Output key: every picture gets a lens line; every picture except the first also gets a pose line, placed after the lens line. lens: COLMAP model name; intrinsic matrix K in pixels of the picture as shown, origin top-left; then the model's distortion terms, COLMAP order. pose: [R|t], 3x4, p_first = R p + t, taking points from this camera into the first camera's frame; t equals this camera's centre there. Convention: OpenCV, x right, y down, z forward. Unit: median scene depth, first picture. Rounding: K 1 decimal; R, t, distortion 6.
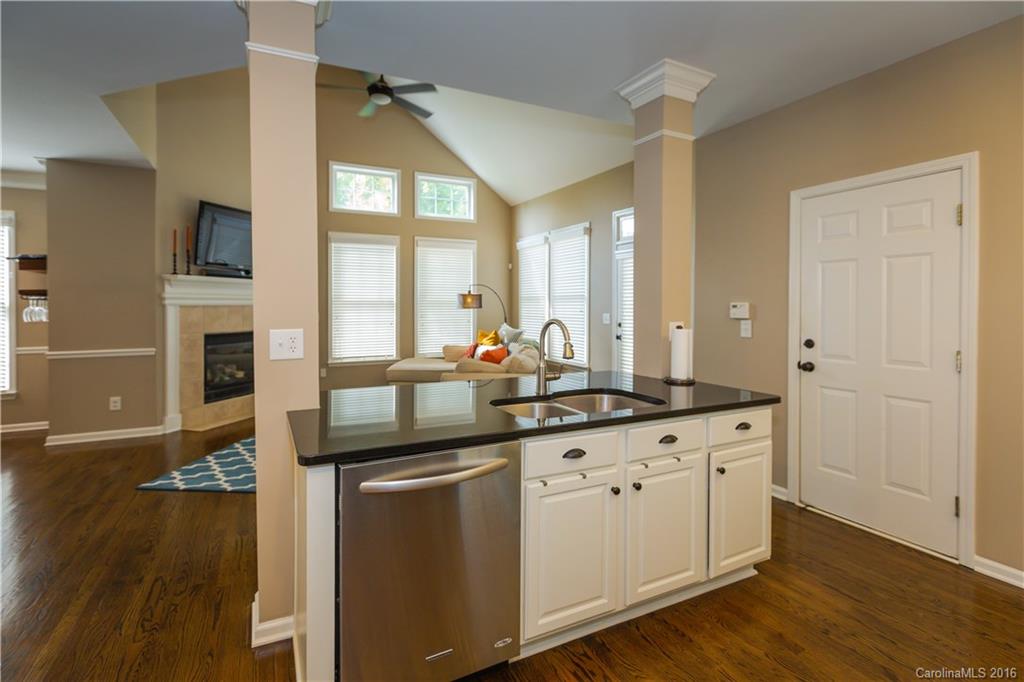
lens RADIAL K [[482.4, 0, 536.6], [0, 482.4, 308.2], [0, 0, 1]] dist [0.003538, 0.000351]
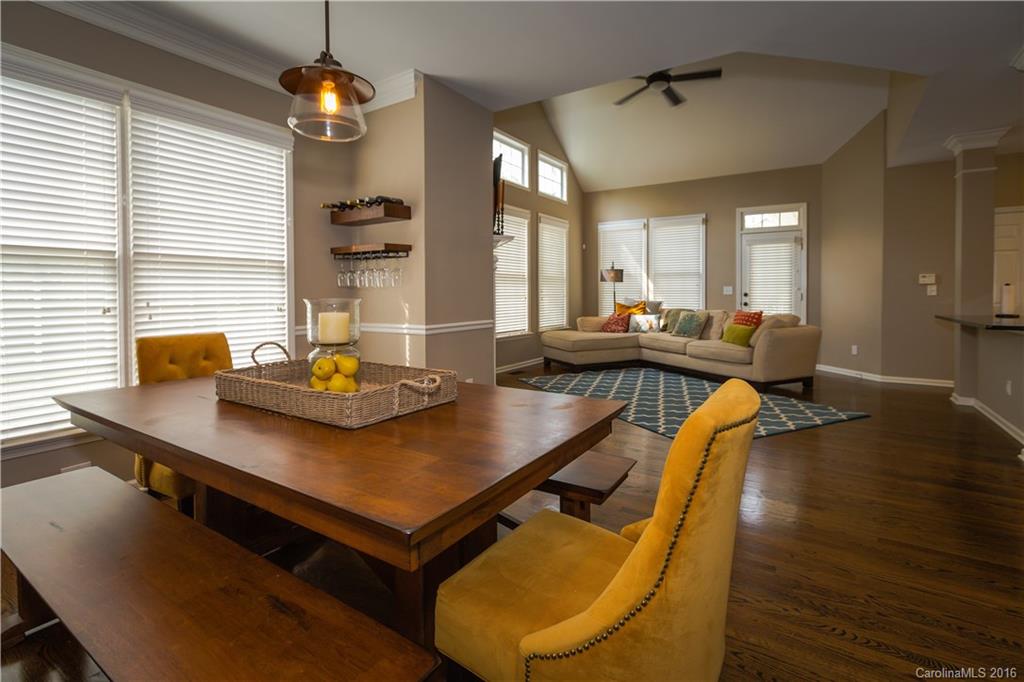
lens RADIAL K [[446.0, 0, 557.6], [0, 446.0, 300.1], [0, 0, 1]] dist [0.000421, -0.000125]
pose [[0.861482, -0.010741, 0.507674, -0.815778], [0.005041, 0.999908, 0.012602, 0.028849], [-0.507763, -0.008297, 0.861457, 0.192417]]
